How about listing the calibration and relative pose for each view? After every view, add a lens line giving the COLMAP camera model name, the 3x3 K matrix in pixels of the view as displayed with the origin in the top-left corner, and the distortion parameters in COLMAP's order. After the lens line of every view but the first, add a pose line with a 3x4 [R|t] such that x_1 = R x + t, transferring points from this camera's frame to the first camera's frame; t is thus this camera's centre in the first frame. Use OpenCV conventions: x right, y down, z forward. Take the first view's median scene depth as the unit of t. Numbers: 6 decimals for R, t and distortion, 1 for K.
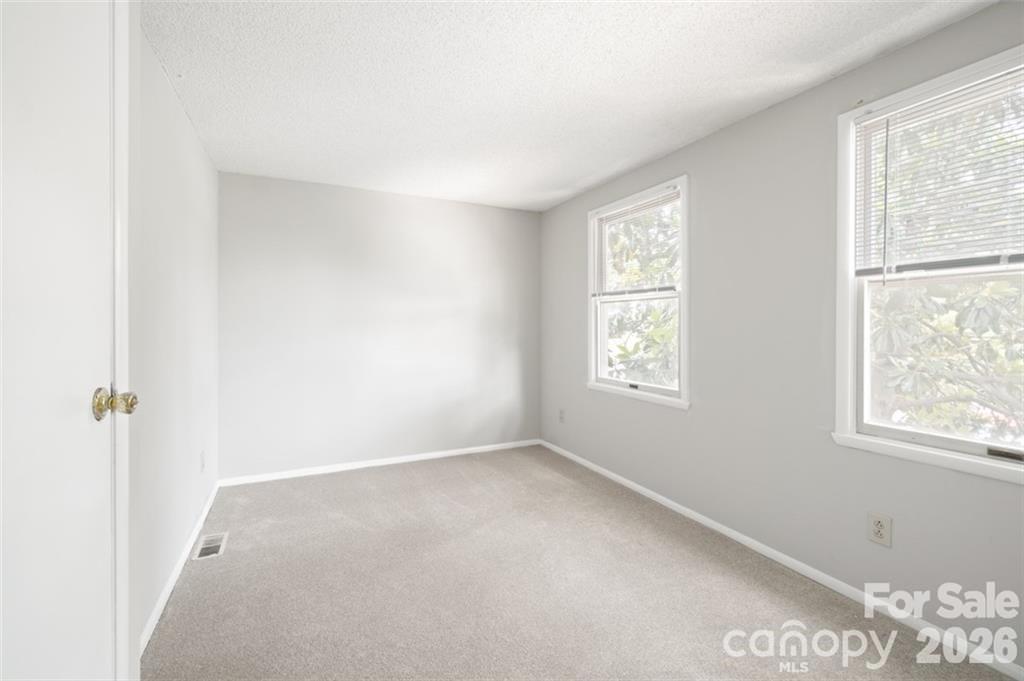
lens RADIAL K [[443.8, 0, 487.5], [0, 443.8, 332.5], [0, 0, 1]] dist [-0.003552, 0.000009]
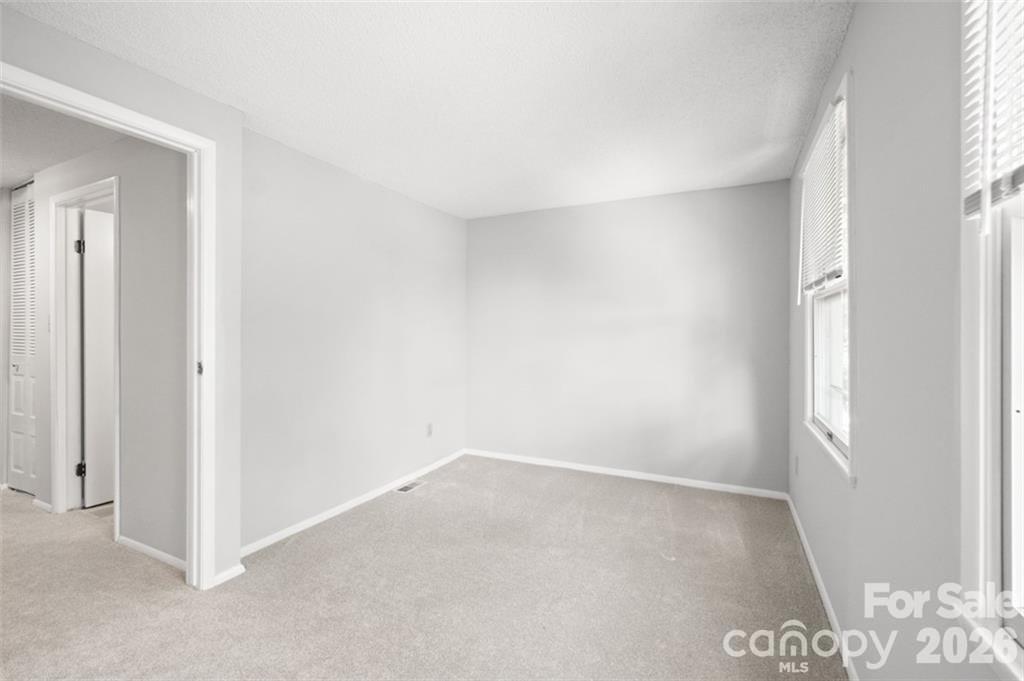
lens RADIAL K [[443.8, 0, 509.9], [0, 443.8, 335.2], [0, 0, 1]] dist [-0.003552, 0.000009]
pose [[0.625431, 0.006584, -0.780251, 0.531267], [-0.017338, 0.999835, -0.005461, -0.005836], [0.780087, 0.016944, 0.625442, 0.261885]]
